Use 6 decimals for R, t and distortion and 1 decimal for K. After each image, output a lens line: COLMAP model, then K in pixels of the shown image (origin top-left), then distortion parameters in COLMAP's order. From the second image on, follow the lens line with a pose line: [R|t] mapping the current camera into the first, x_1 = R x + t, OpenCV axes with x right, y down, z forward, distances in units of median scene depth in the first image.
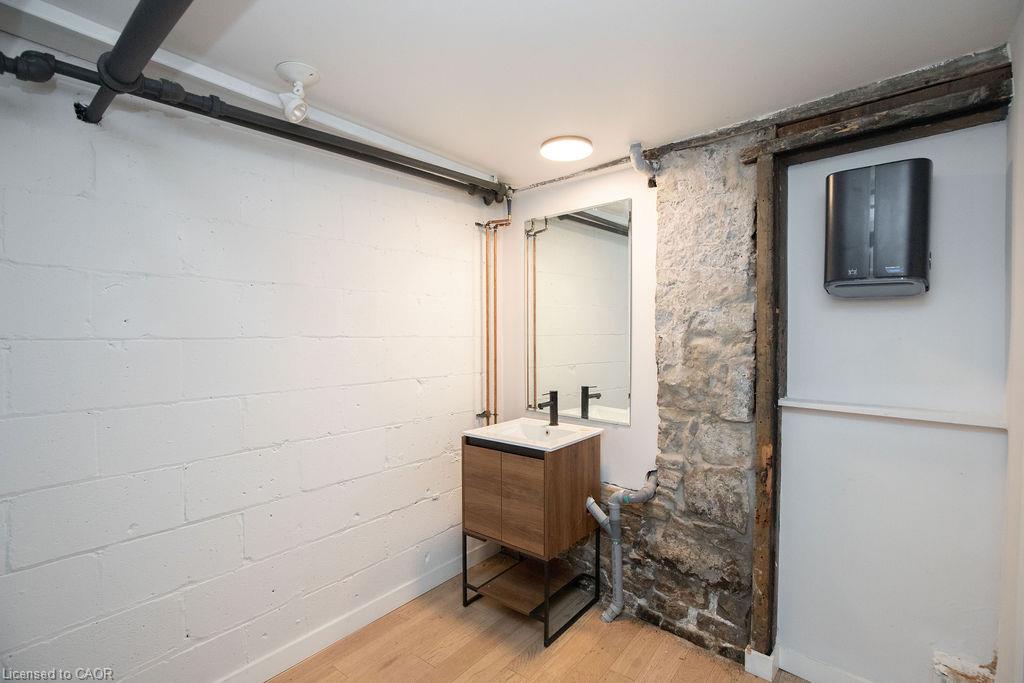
lens RADIAL K [[470.1, 0, 512.0], [0, 470.1, 341.5], [0, 0, 1]] dist [-0.022790, 0.001551]
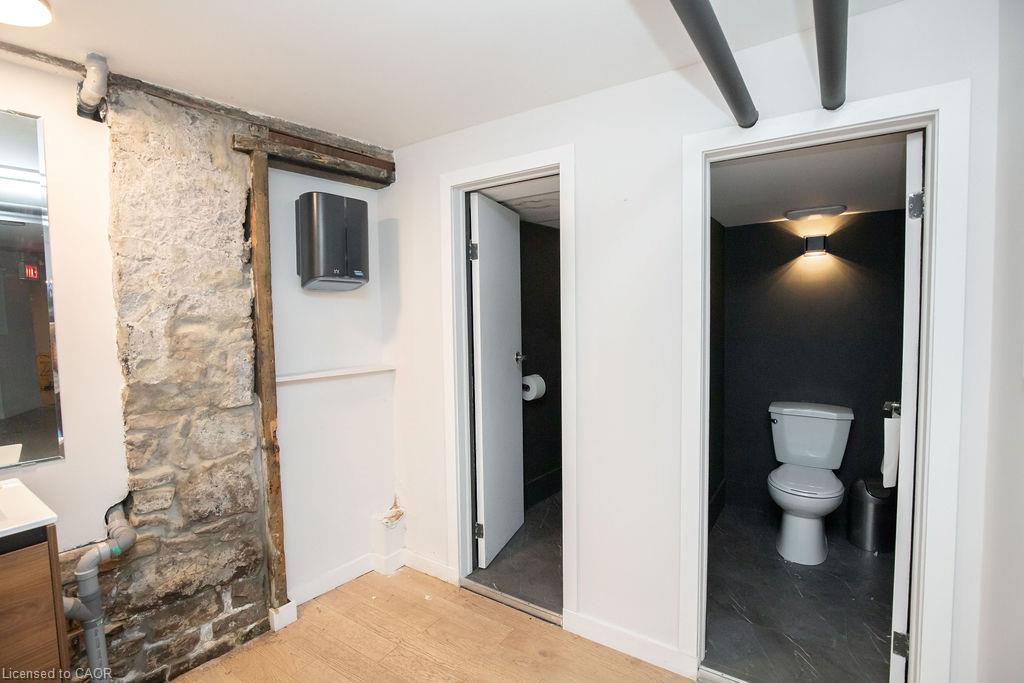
lens RADIAL K [[470.1, 0, 512.0], [0, 470.1, 341.5], [0, 0, 1]] dist [-0.022790, 0.001551]
pose [[-0.065249, -0.061101, 0.995997, -0.523649], [0.034454, 0.997391, 0.063444, -0.011210], [-0.997274, 0.038456, -0.062973, 0.453805]]
